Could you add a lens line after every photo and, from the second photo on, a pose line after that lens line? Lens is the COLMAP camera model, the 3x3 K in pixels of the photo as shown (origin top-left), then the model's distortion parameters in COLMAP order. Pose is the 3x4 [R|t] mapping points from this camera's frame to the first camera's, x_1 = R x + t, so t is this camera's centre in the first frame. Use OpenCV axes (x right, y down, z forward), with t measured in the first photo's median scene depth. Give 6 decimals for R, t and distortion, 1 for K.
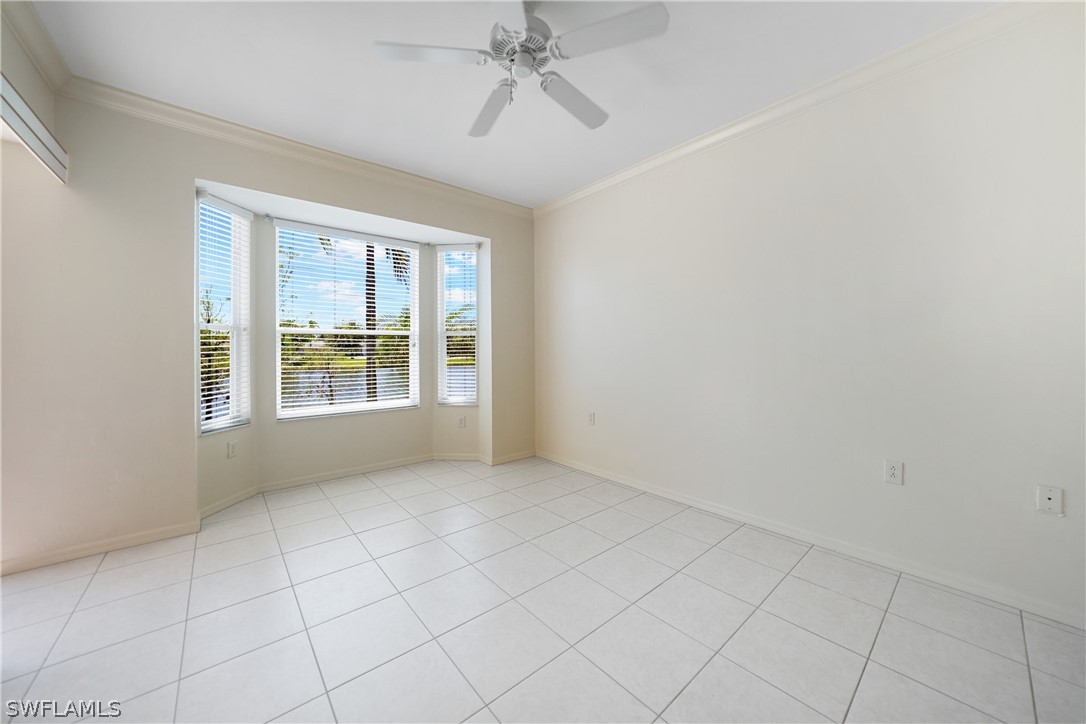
lens RADIAL K [[382.7, 0, 546.8], [0, 382.7, 354.9], [0, 0, 1]] dist [-0.025012, 0.006550]
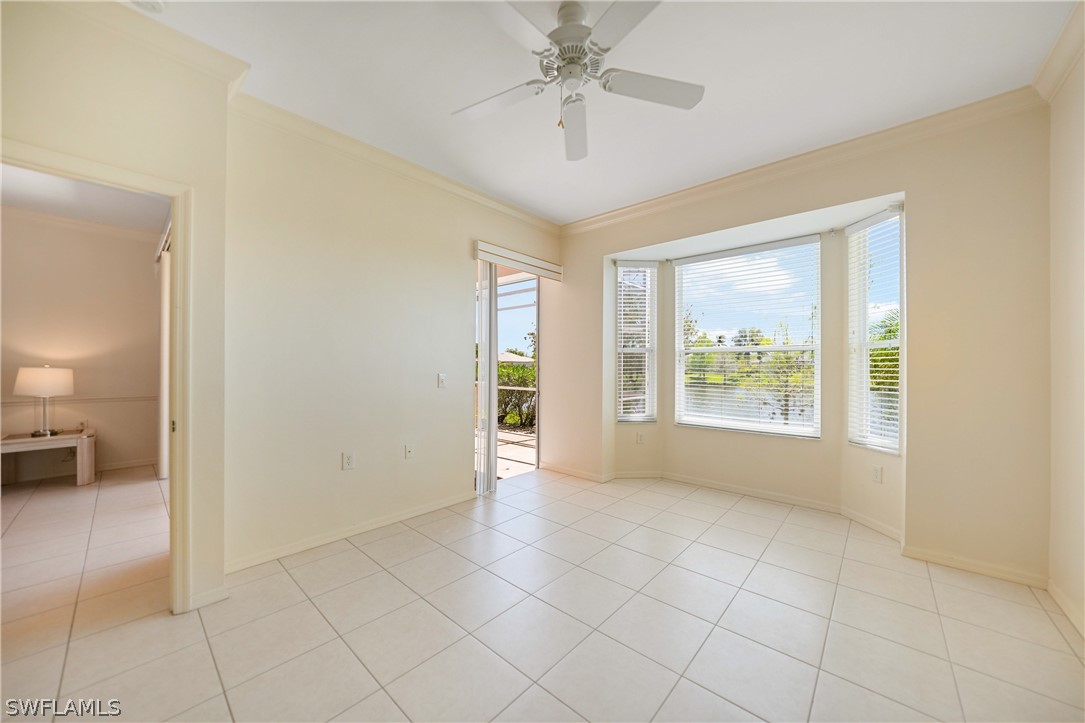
lens RADIAL K [[382.0, 0, 540.6], [0, 382.0, 367.6], [0, 0, 1]] dist [-0.001183, -0.000153]
pose [[0.153122, 0.009733, -0.988159, 0.462831], [-0.019493, 0.999787, 0.006827, -0.009296], [0.988015, 0.018217, 0.153280, 0.391850]]
